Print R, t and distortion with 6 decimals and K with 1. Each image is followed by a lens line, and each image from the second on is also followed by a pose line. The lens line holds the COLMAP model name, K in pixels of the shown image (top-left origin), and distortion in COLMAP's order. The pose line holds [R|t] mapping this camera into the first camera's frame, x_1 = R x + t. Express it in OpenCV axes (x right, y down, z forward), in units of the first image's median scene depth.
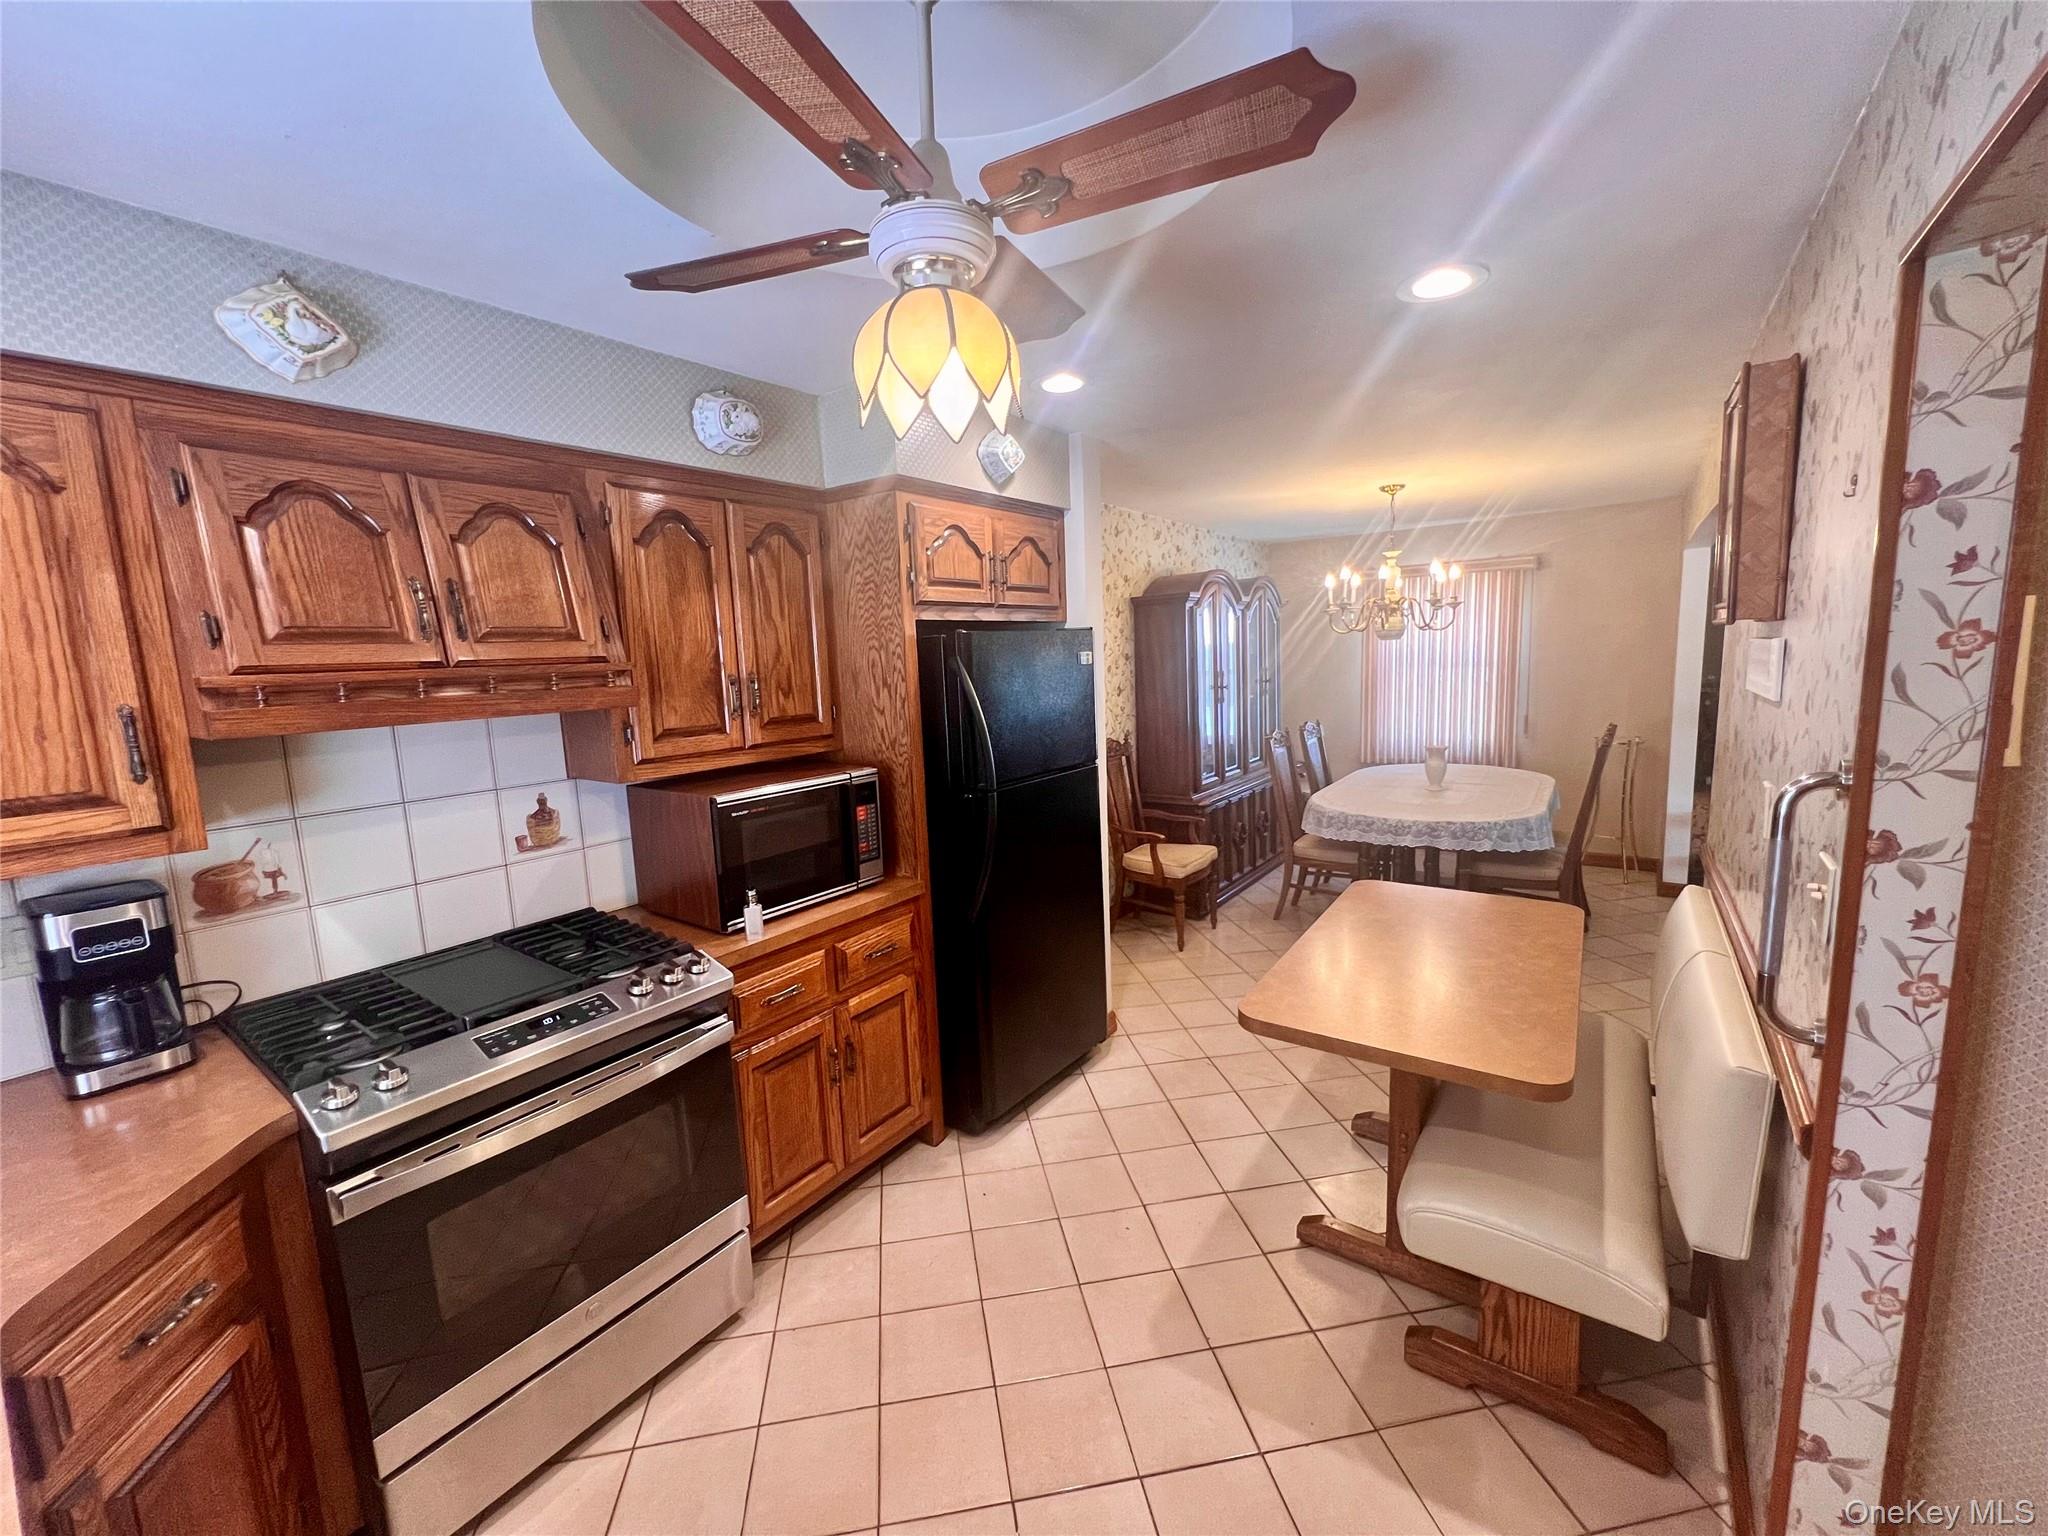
lens RADIAL K [[822.0, 0, 1025.0], [0, 822.0, 764.4], [0, 0, 1]] dist [-0.001135, 0.000102]
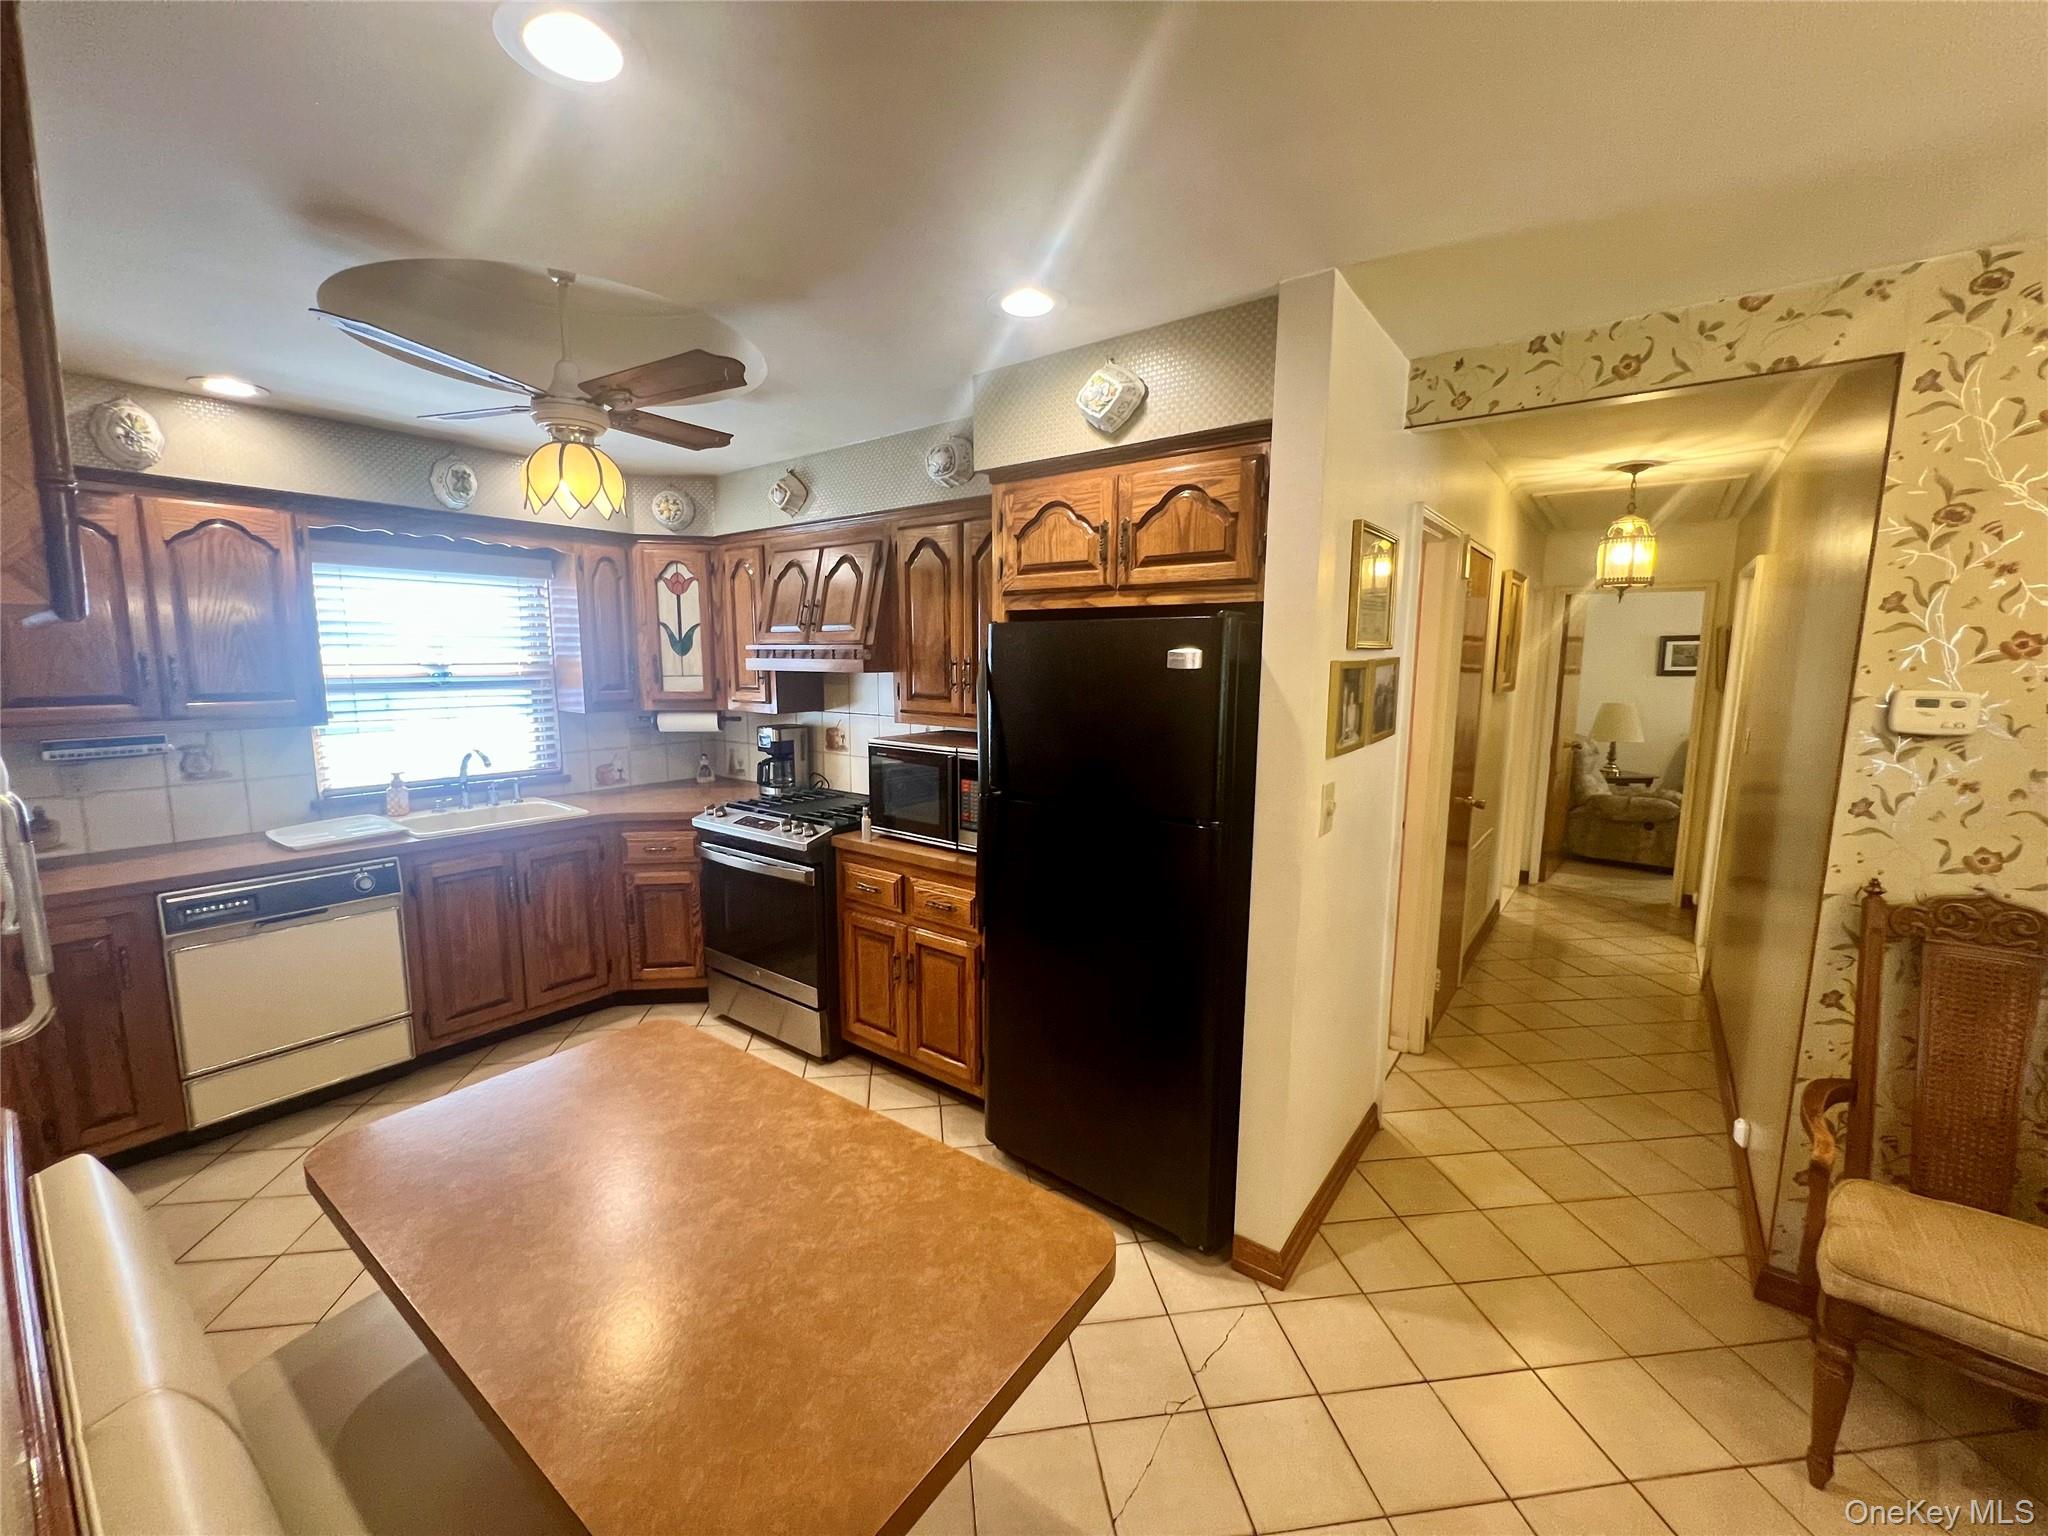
lens RADIAL K [[822.0, 0, 1026.9], [0, 822.0, 770.1], [0, 0, 1]] dist [-0.001135, 0.000102]
pose [[-0.025497, 0.178888, -0.983539, 0.913141], [-0.138699, 0.973710, 0.180695, -0.178849], [0.990006, 0.141023, -0.000015, 1.095352]]
